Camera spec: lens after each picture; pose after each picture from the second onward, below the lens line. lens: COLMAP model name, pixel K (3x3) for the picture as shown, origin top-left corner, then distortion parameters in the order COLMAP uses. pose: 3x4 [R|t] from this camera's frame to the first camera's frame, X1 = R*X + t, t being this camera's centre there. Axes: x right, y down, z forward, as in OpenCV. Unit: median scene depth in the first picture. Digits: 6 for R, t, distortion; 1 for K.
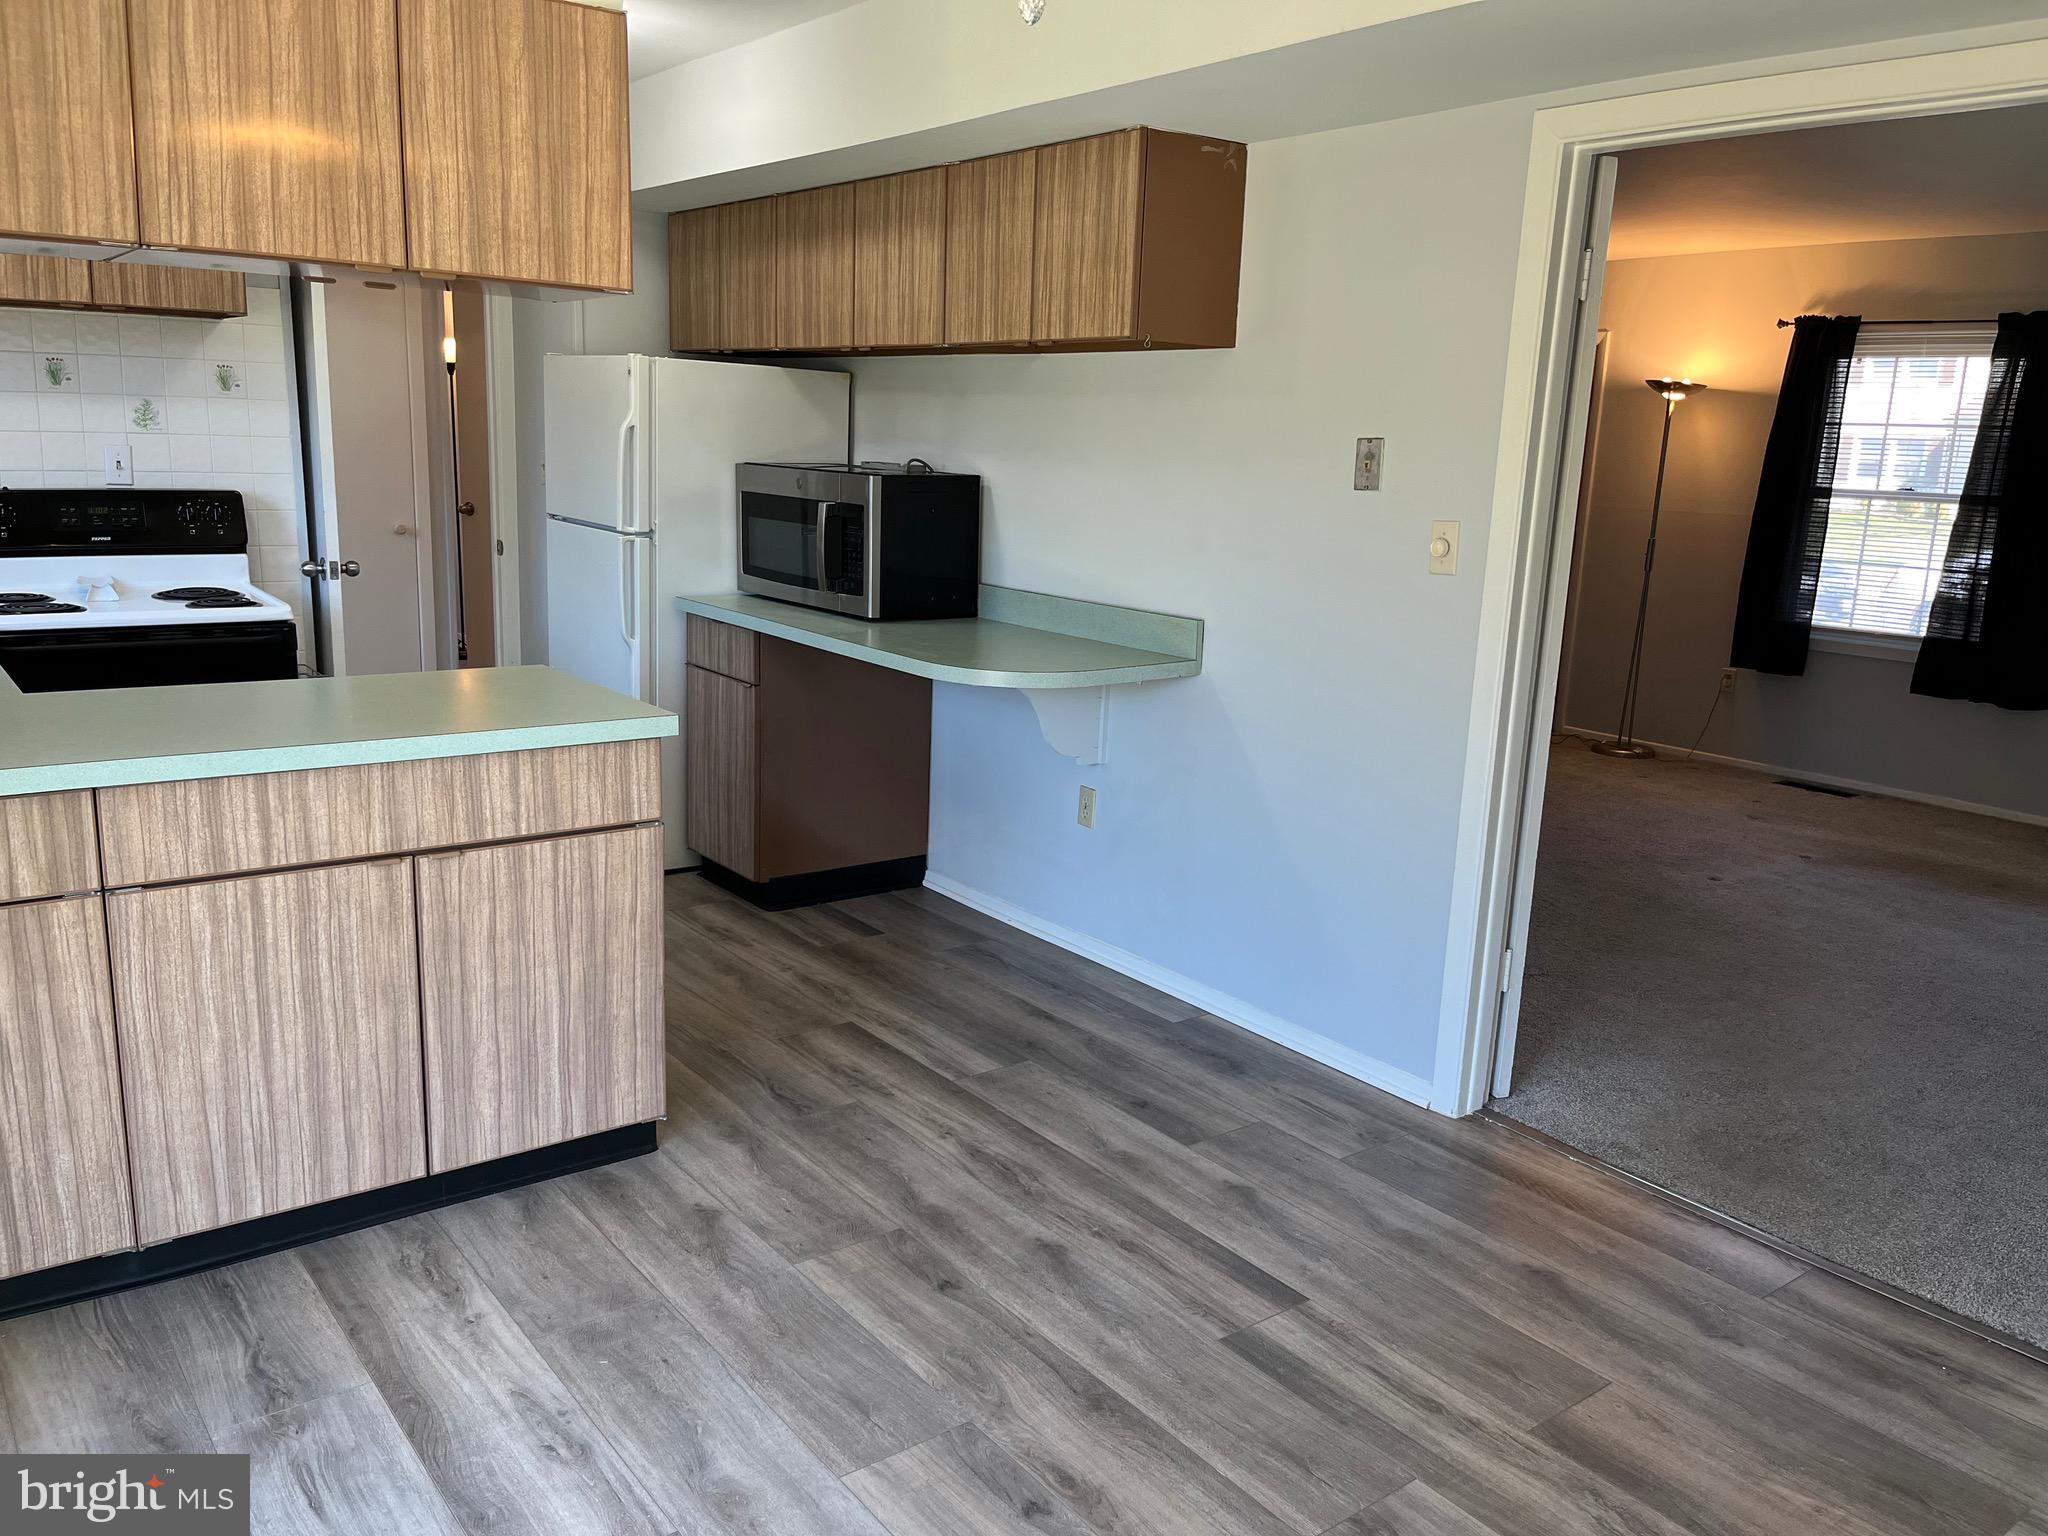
lens RADIAL K [[1539.0, 0, 1029.9], [0, 1539.0, 782.5], [0, 0, 1]] dist [0.052544, -0.091252]
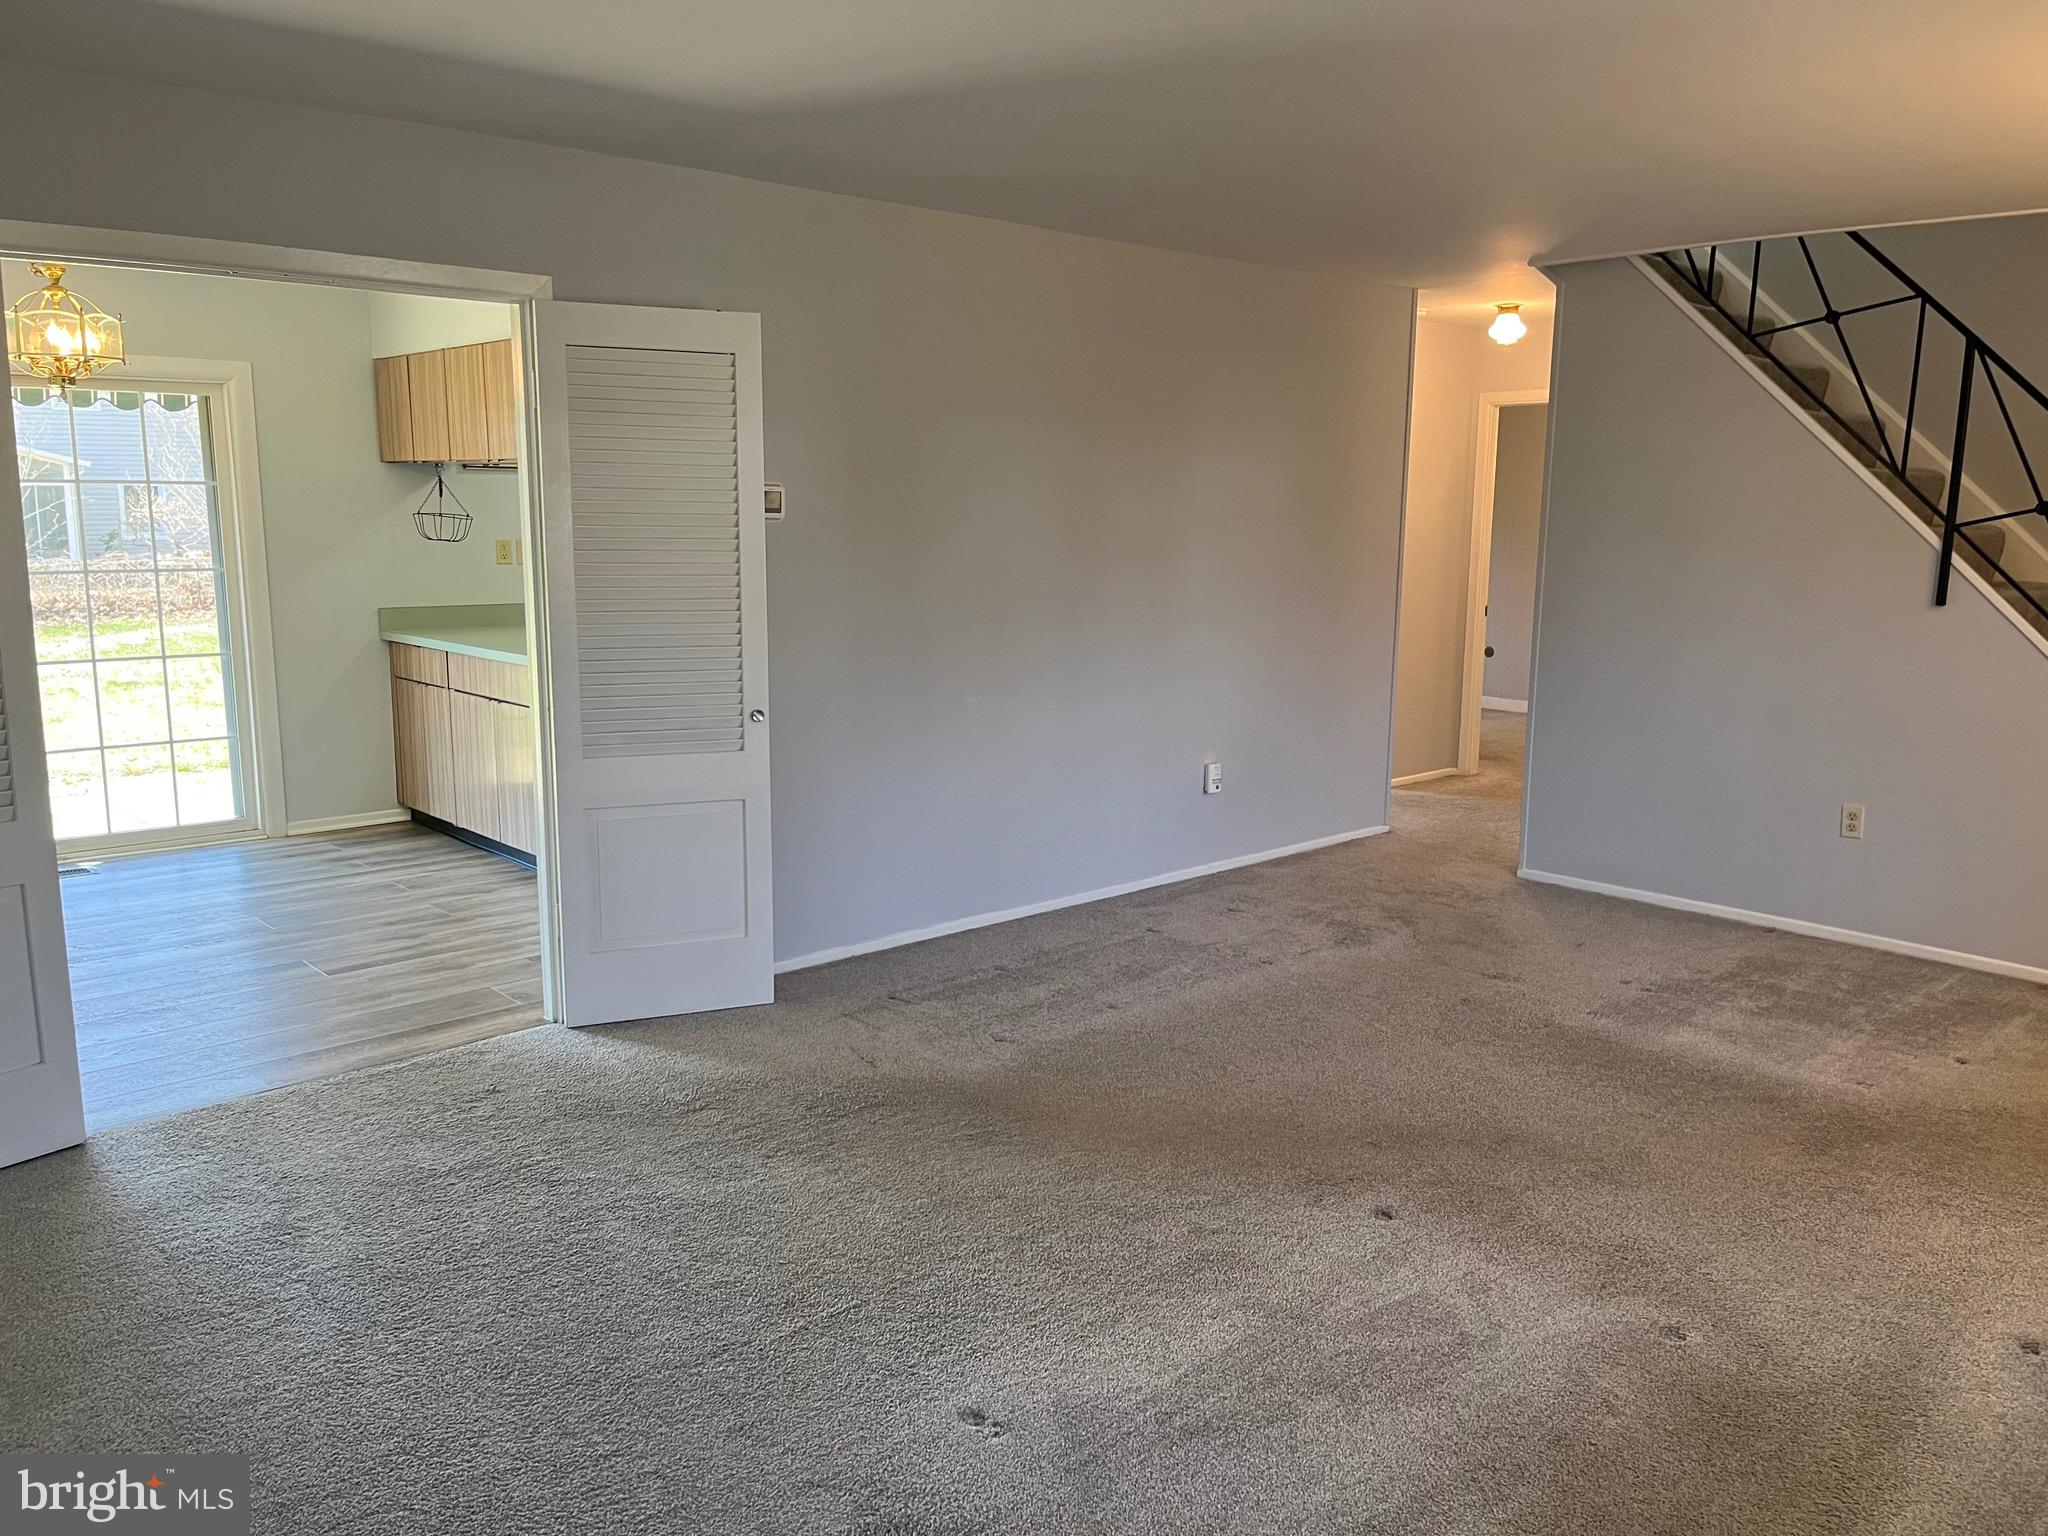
lens RADIAL K [[1540.8, 0, 1031.4], [0, 1540.8, 772.9], [0, 0, 1]] dist [0.070624, -0.083832]
pose [[0.093303, 0.134805, -0.986470, 2.022571], [-0.220760, 0.968931, 0.111529, -0.289900], [0.970855, 0.207367, 0.120163, 1.508514]]
